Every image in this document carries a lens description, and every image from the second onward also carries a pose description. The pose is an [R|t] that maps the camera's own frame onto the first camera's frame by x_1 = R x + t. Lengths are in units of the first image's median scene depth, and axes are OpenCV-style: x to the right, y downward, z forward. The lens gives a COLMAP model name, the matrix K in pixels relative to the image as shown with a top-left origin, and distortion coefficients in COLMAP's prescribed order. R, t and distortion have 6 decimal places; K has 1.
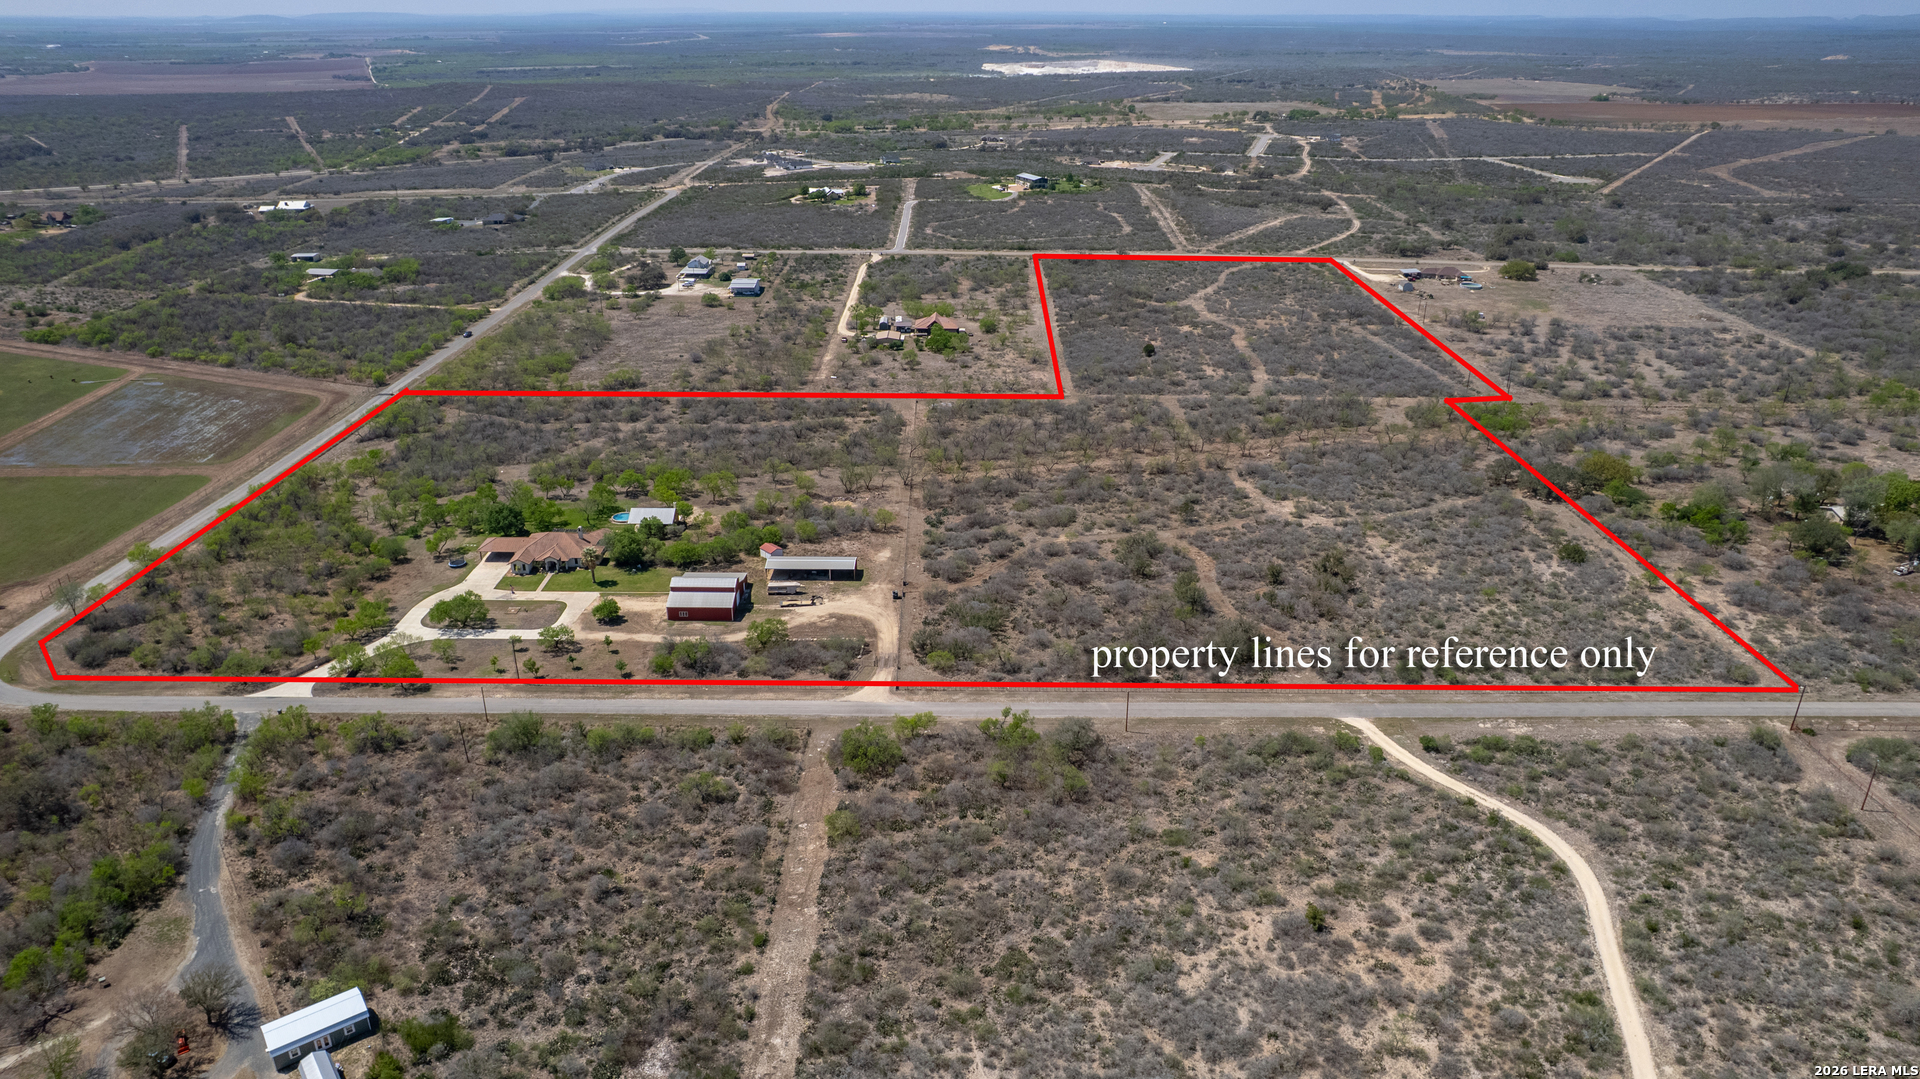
lens RADIAL K [[1272.6, 0, 948.2], [0, 1272.6, 540.8], [0, 0, 1]] dist [-0.072990, 0.066605]
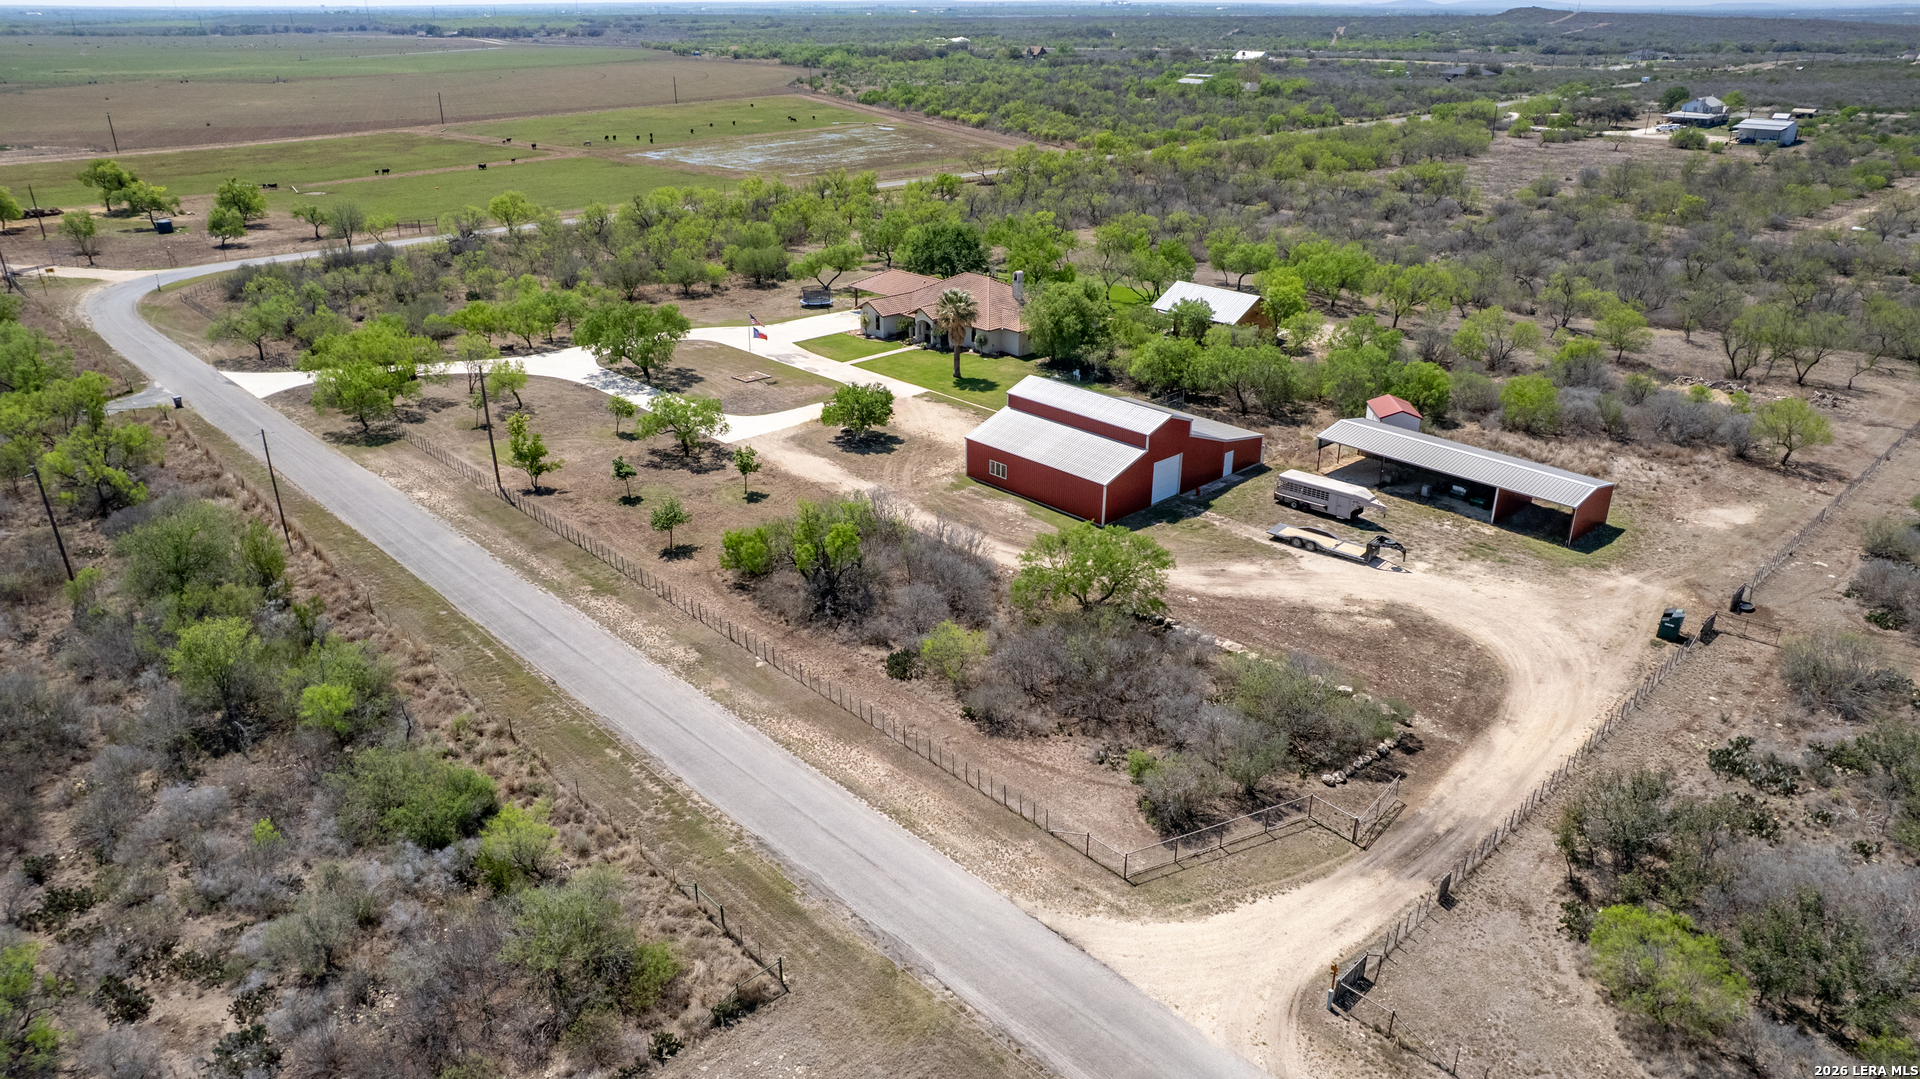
lens RADIAL K [[1272.6, 0, 948.2], [0, 1272.6, 540.8], [0, 0, 1]] dist [-0.072990, 0.066605]
pose [[0.696493, 0.284104, -0.658925, 0.020801], [-0.278276, 0.953359, 0.116911, 0.035763], [0.661407, 0.101936, 0.743068, 0.669843]]
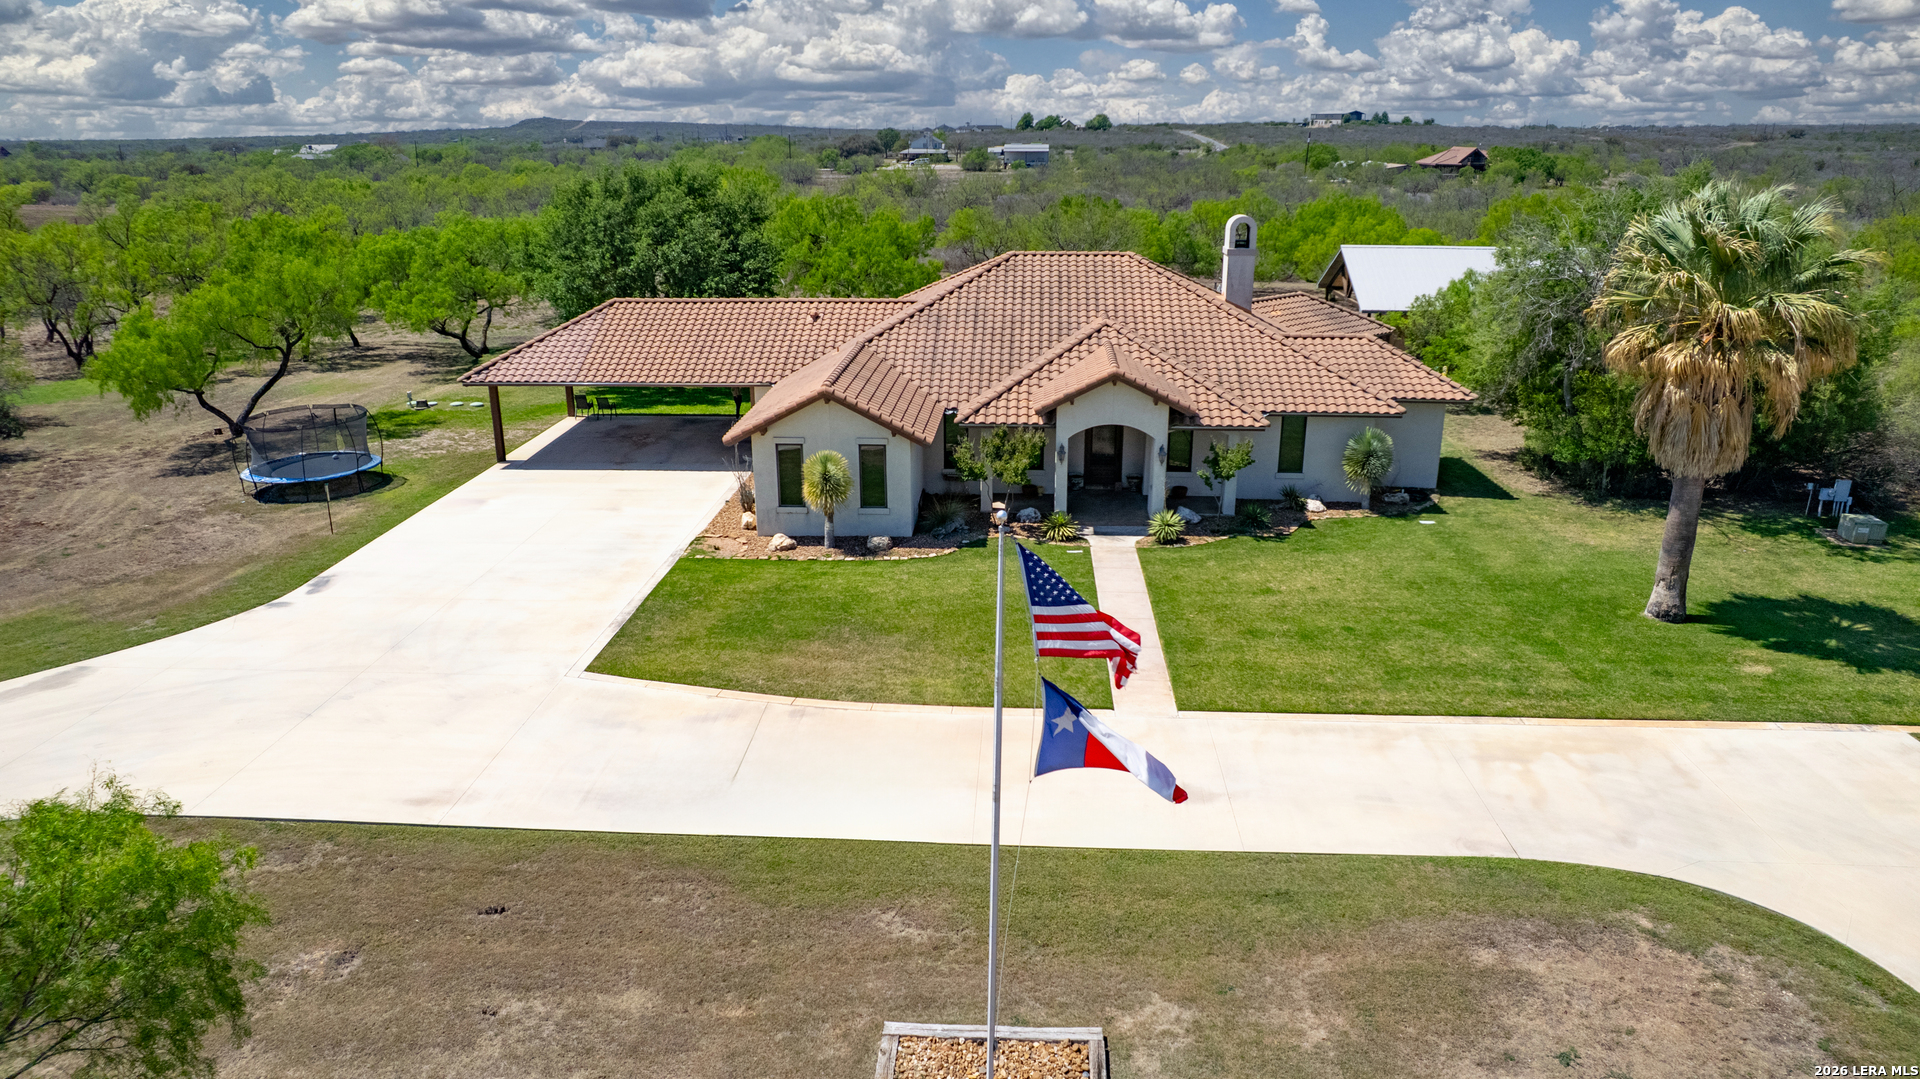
lens RADIAL K [[1272.6, 0, 948.2], [0, 1272.6, 540.8], [0, 0, 1]] dist [-0.072990, 0.066605]
pose [[0.997511, 0.013284, -0.069254, -0.320856], [-0.017502, 0.998005, -0.060658, 0.032751], [0.068310, 0.061719, 0.995753, 0.889172]]
